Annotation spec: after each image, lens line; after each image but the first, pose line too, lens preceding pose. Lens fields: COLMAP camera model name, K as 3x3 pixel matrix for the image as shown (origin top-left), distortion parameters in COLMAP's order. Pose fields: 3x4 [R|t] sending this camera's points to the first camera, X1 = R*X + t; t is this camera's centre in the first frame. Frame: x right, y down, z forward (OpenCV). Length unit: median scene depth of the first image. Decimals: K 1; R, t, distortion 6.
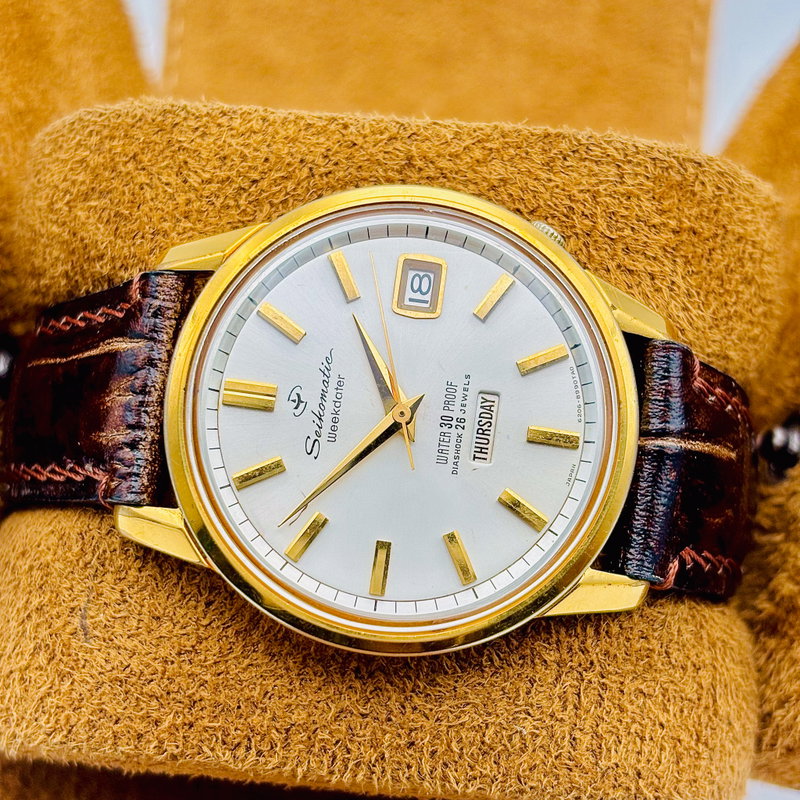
lens RADIAL K [[1603.6, 0, 381.5], [0, 1603.6, 415.8], [0, 0, 1]] dist [0.494485, 0.124008]
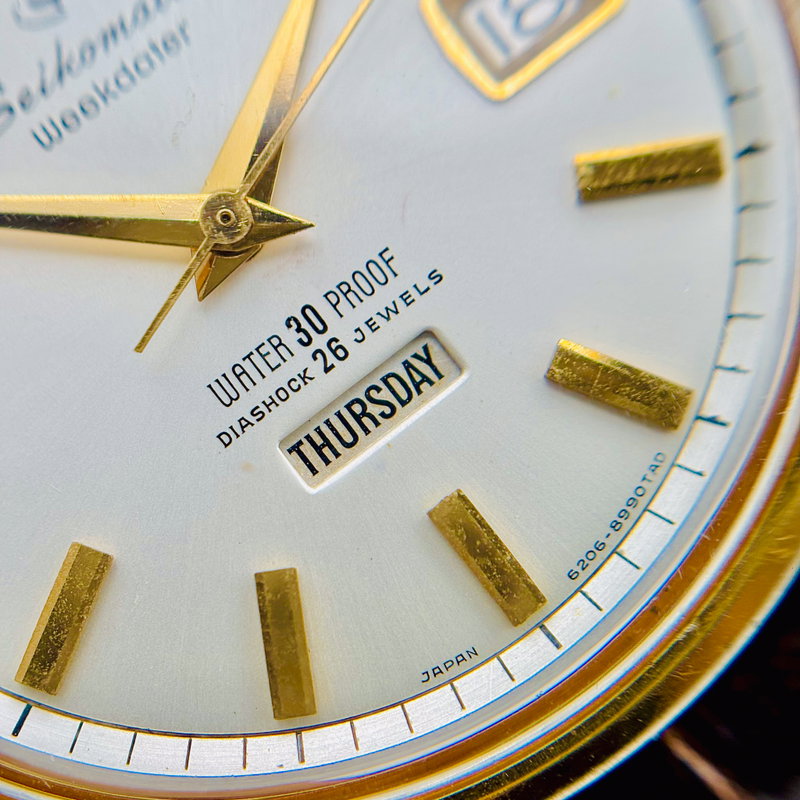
lens RADIAL K [[1724.0, 0, 362.9], [0, 1724.0, 401.5], [0, 0, 1]] dist [0.546816, 0.079826]
pose [[0.714537, 0.696160, -0.069275, 0.089131], [-0.690465, 0.717691, 0.090437, -0.028374], [0.112677, -0.016789, 0.993490, 0.607191]]
